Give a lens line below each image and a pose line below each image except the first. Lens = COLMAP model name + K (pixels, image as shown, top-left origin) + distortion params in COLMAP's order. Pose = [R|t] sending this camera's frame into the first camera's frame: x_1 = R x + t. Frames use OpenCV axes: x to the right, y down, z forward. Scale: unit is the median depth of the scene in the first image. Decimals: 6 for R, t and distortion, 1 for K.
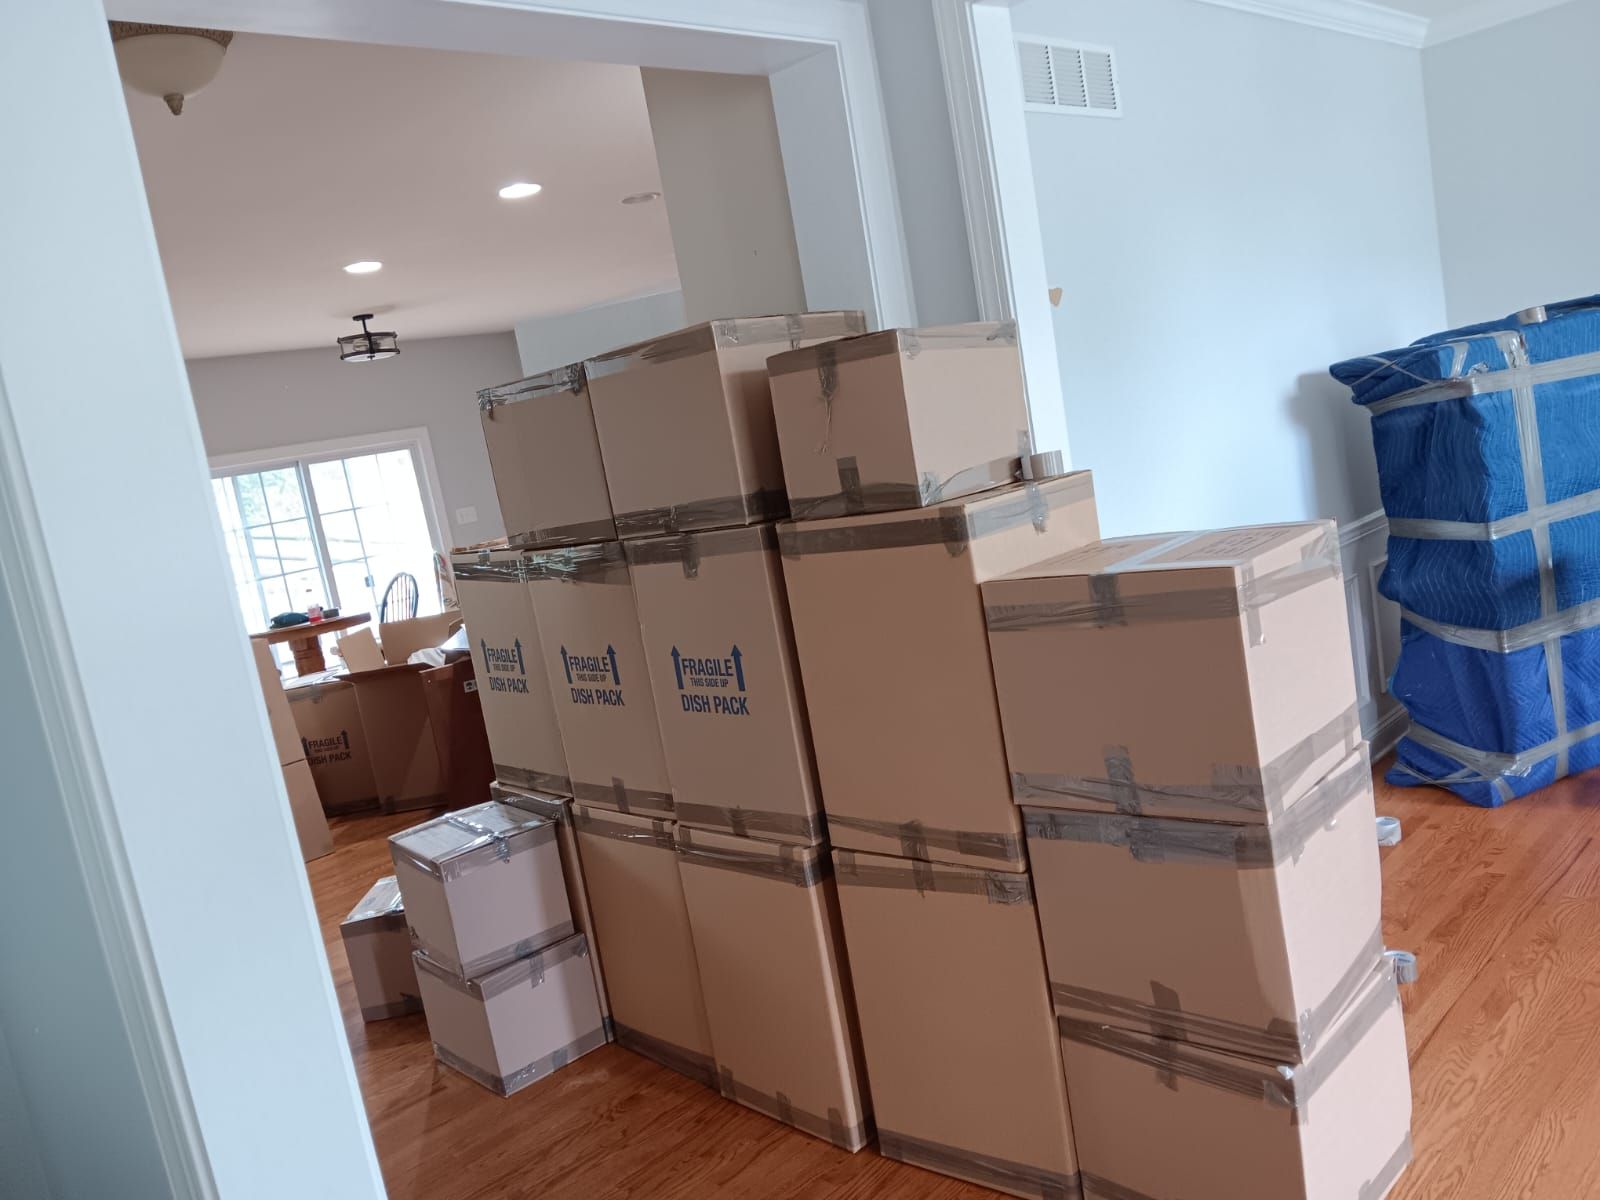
lens RADIAL K [[1245.0, 0, 797.4], [0, 1245.0, 607.8], [0, 0, 1]] dist [-0.005472, -0.021143]
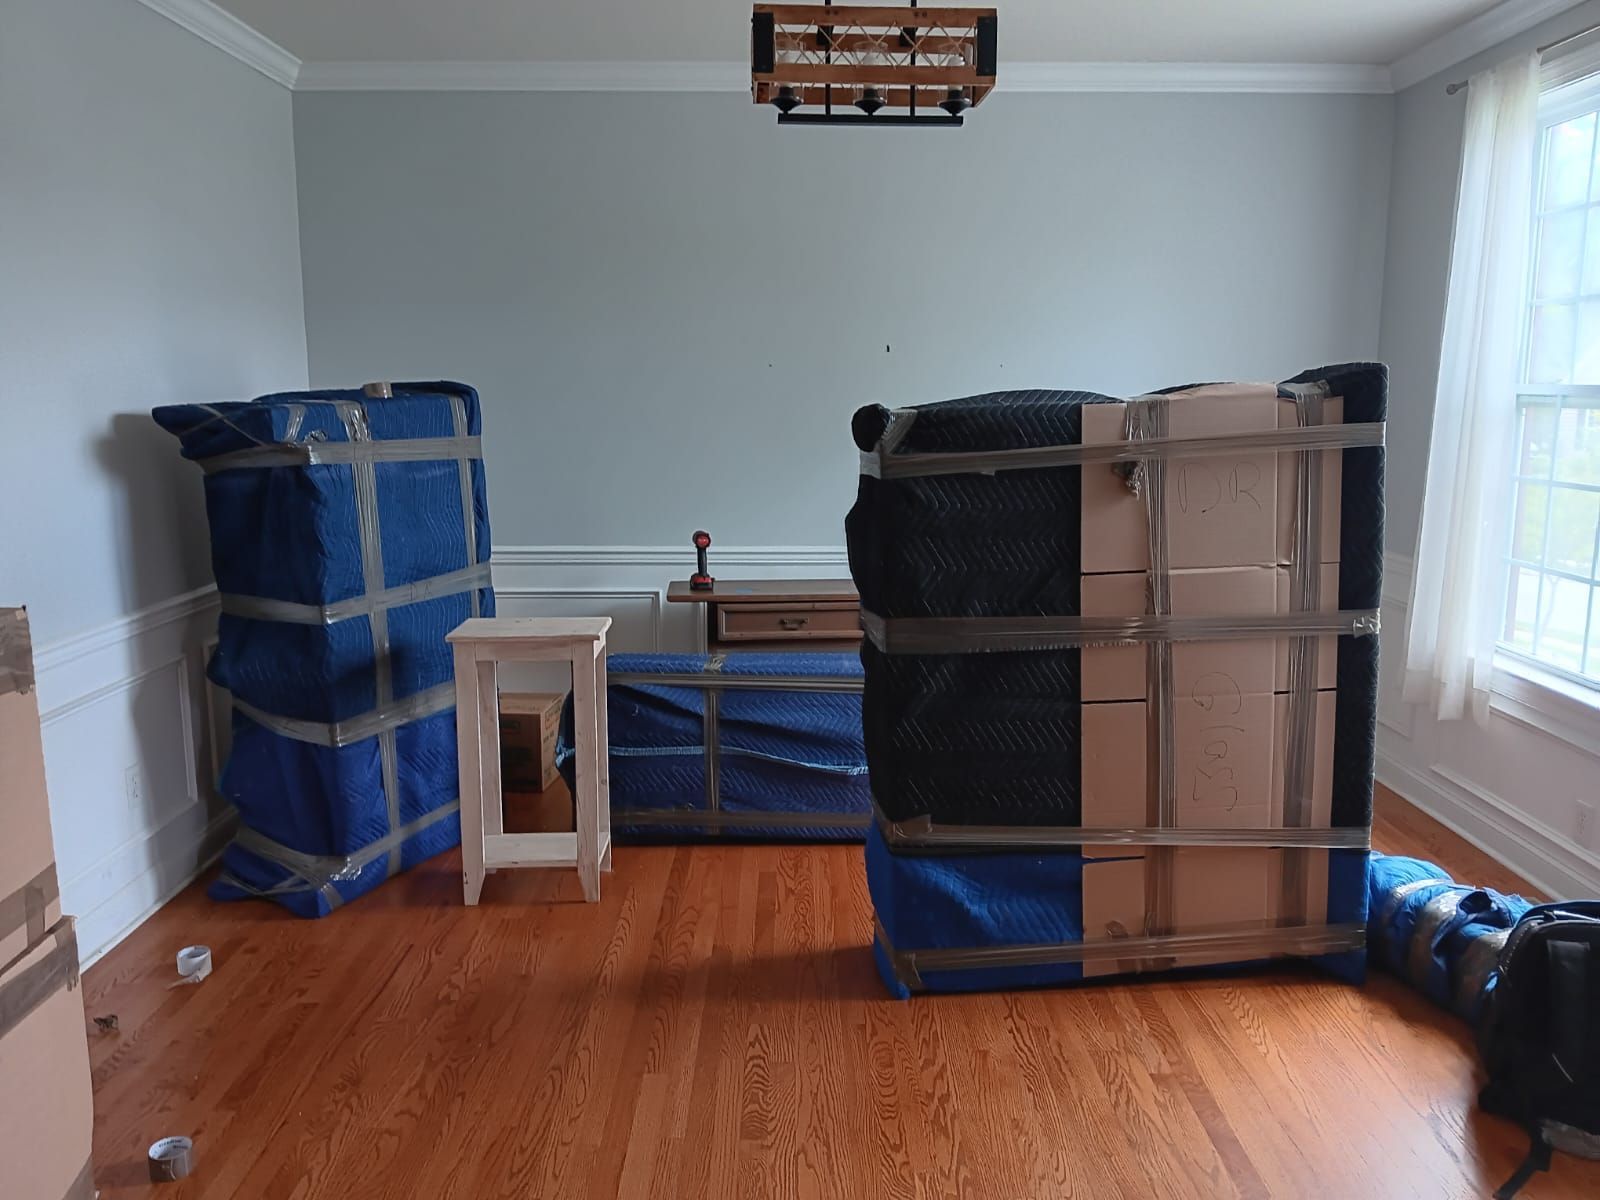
lens RADIAL K [[1245.0, 0, 802.4], [0, 1245.0, 595.1], [0, 0, 1]] dist [-0.005472, -0.021143]
pose [[0.678899, 0.056786, 0.732032, 0.123111], [-0.013936, 0.997822, -0.064480, -0.021565], [-0.734099, 0.033574, 0.678212, 0.116727]]
